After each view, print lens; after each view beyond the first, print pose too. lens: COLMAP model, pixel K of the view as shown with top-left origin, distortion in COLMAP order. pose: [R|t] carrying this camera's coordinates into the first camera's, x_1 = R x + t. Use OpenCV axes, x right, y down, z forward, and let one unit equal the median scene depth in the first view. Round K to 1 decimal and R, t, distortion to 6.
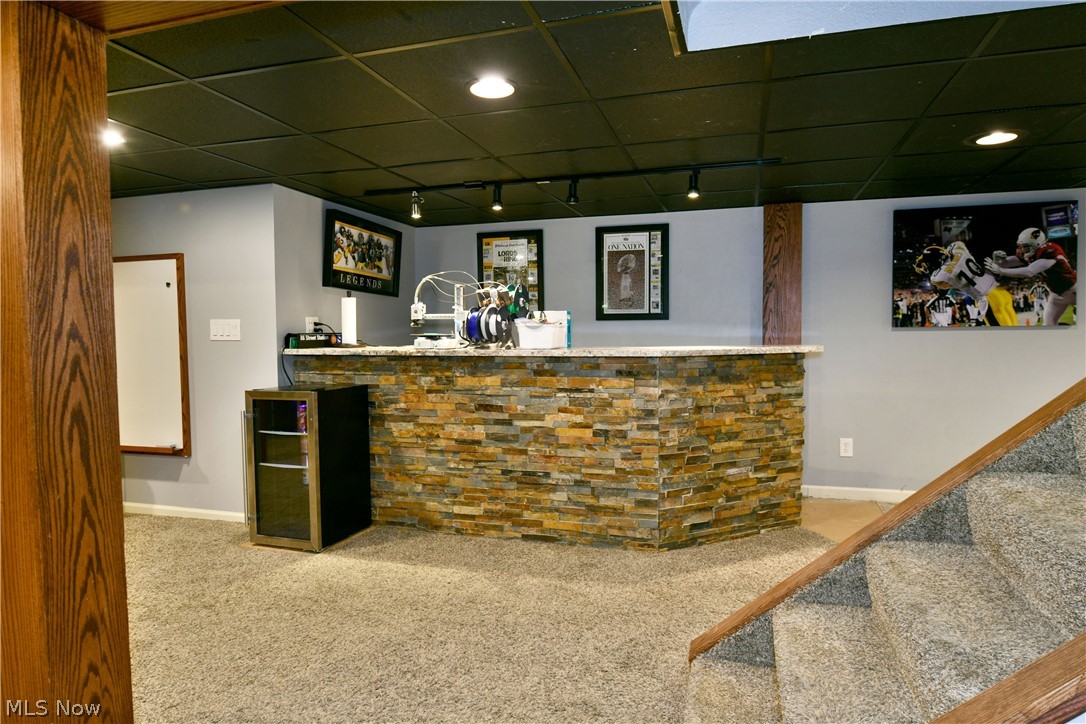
lens RADIAL K [[661.9, 0, 539.2], [0, 661.9, 362.3], [0, 0, 1]] dist [-0.013302, -0.004051]
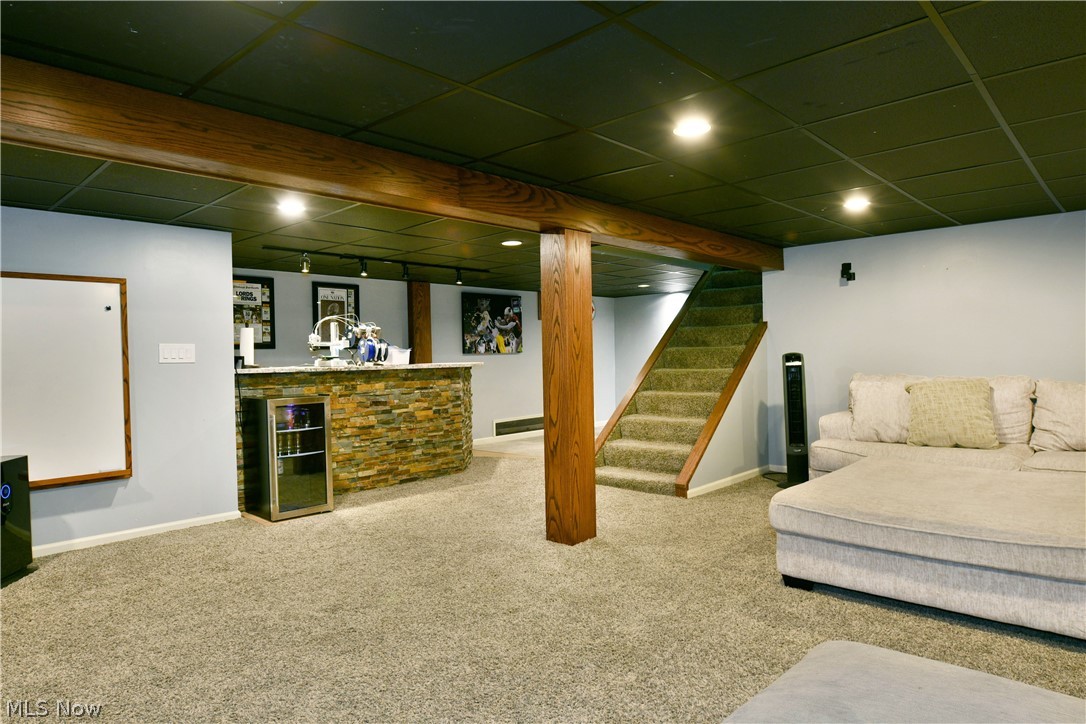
lens RADIAL K [[661.9, 0, 539.2], [0, 661.9, 362.3], [0, 0, 1]] dist [-0.013302, -0.004051]
pose [[0.435339, -0.008518, 0.900227, -1.260006], [0.057487, 0.998178, -0.018355, 0.021865], [-0.898430, 0.059742, 0.435035, -0.020026]]
